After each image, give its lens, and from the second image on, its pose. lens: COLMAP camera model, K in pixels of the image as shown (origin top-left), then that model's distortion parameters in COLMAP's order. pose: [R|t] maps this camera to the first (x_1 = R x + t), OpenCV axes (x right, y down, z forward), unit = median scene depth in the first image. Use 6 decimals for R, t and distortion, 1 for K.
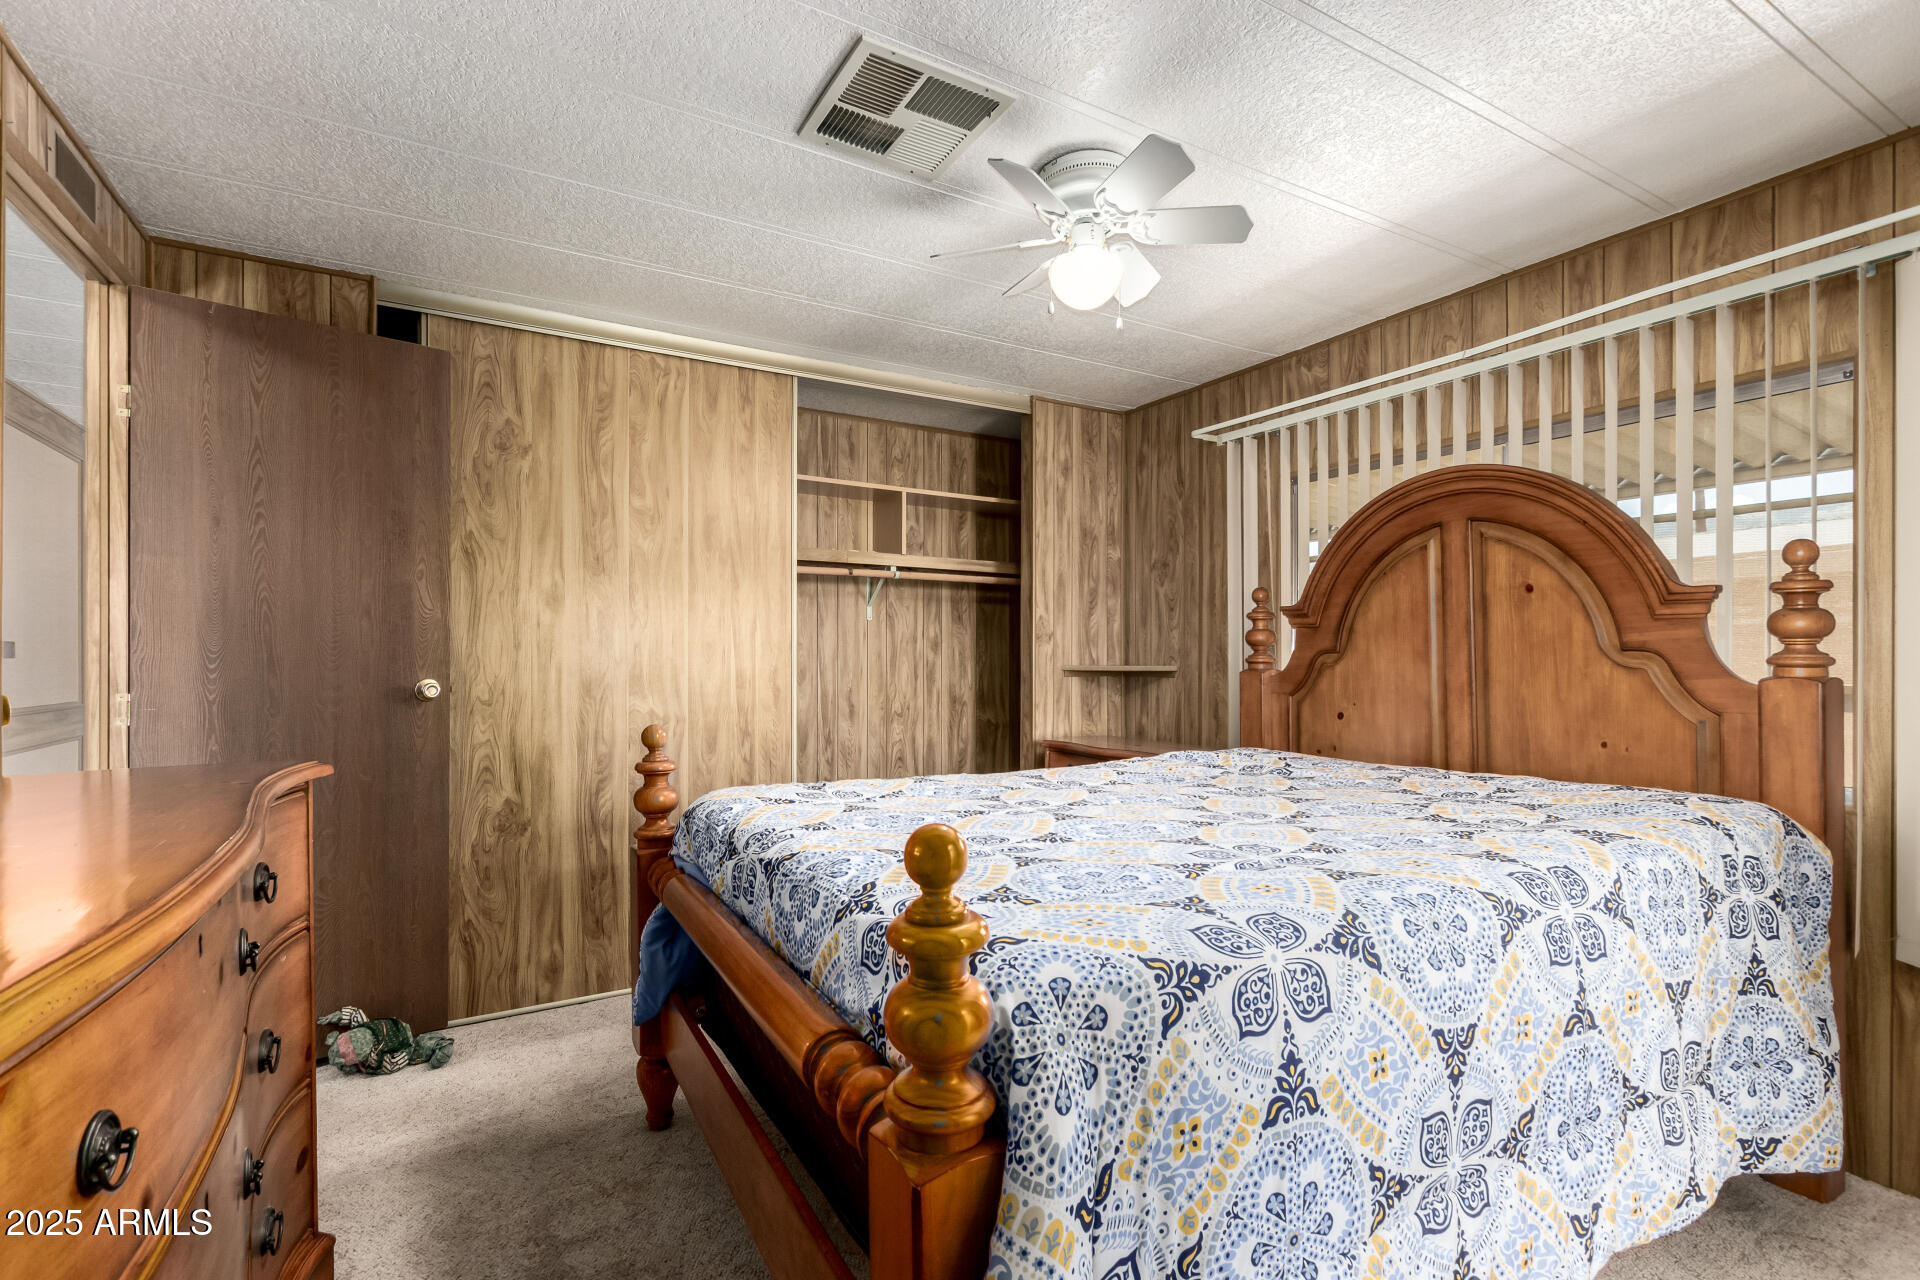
lens RADIAL K [[876.8, 0, 955.3], [0, 876.8, 655.9], [0, 0, 1]] dist [0.001636, -0.000528]
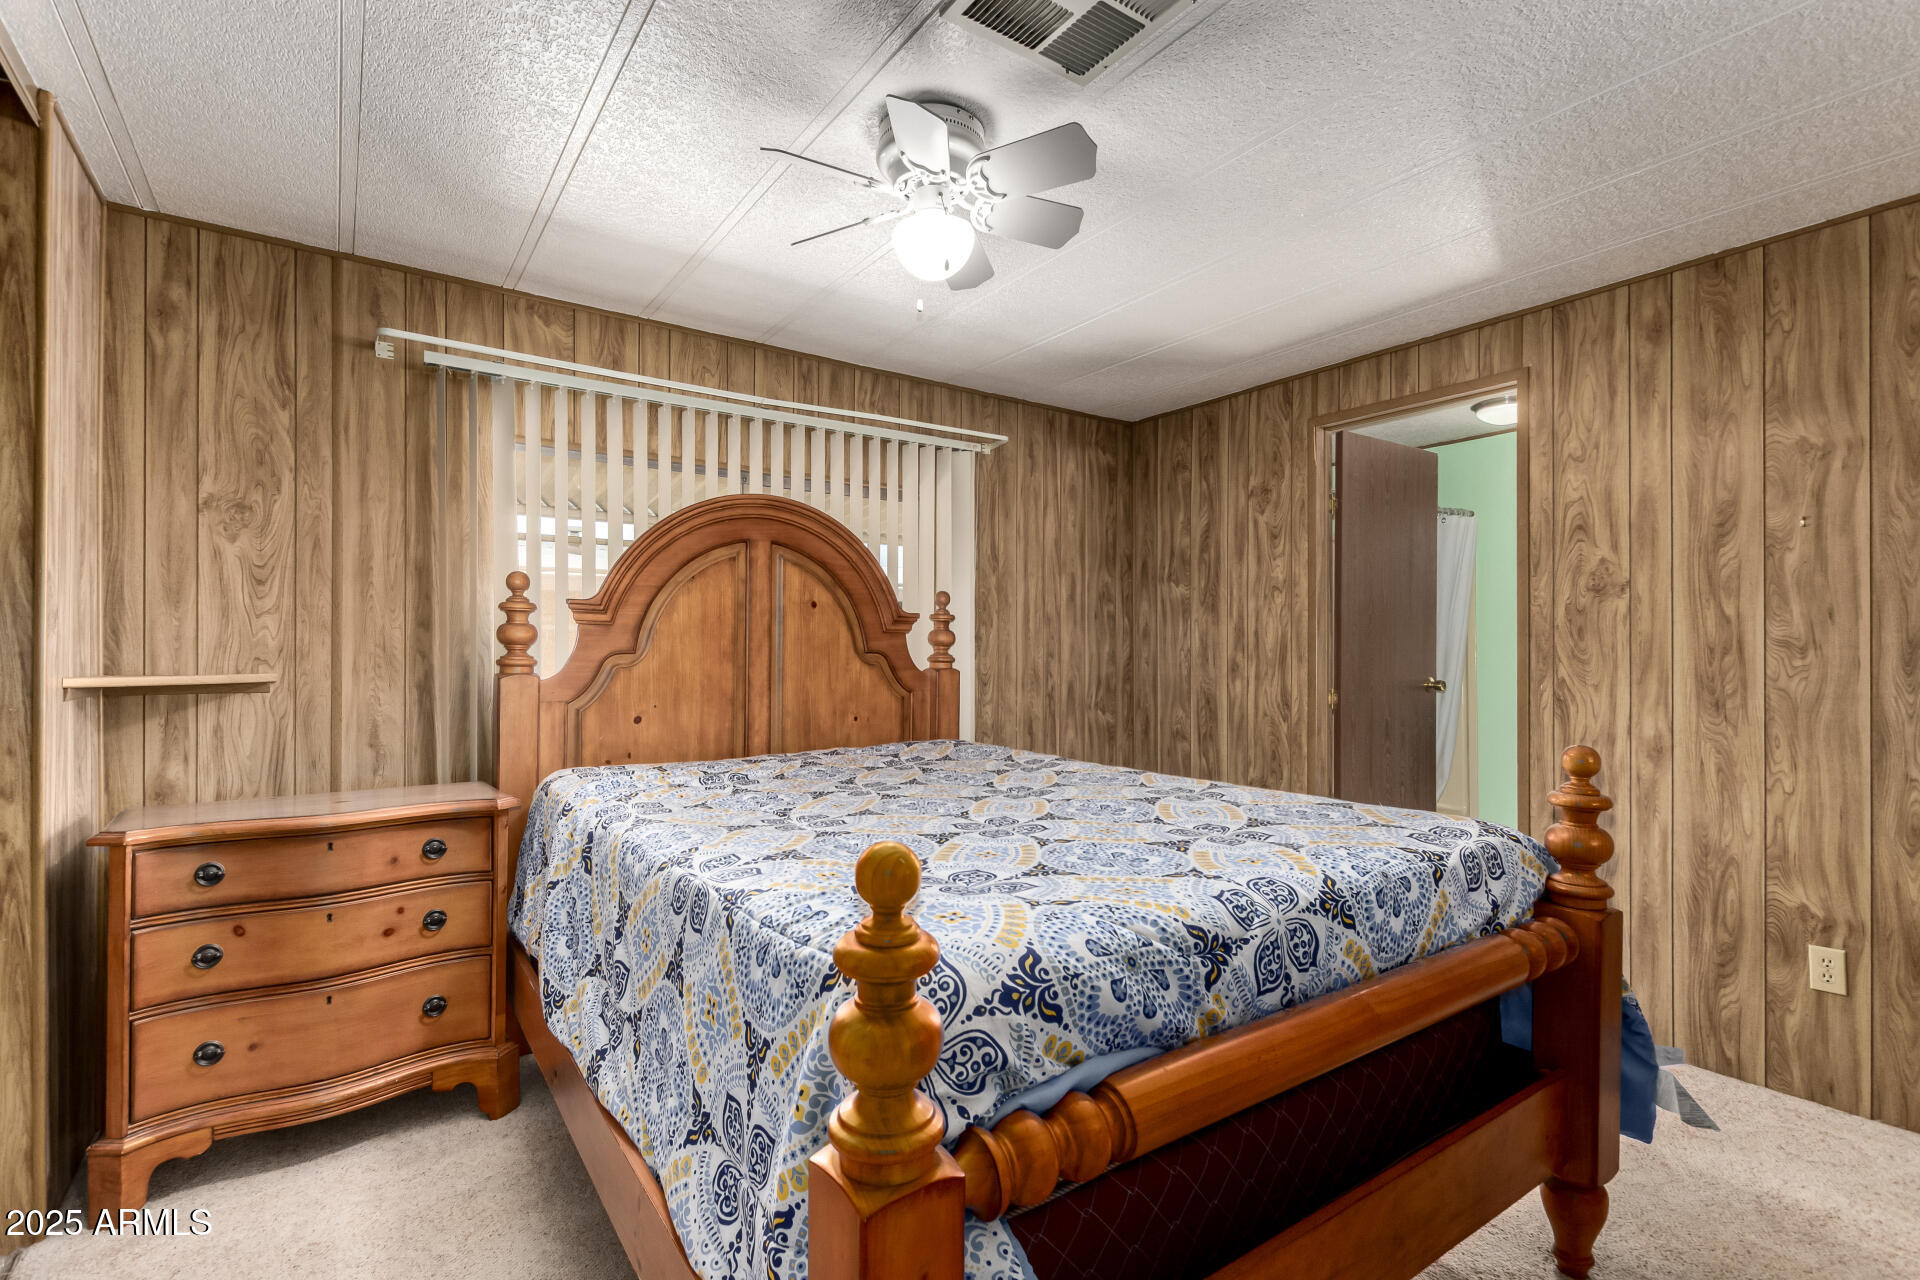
lens RADIAL K [[886.0, 0, 967.5], [0, 886.0, 649.0], [0, 0, 1]] dist [0.006084, 0.000186]
pose [[-0.104454, 0.002330, 0.994527, -0.601770], [-0.001495, 0.999996, -0.002500, -0.007324], [-0.994529, -0.001748, -0.104450, 0.806979]]
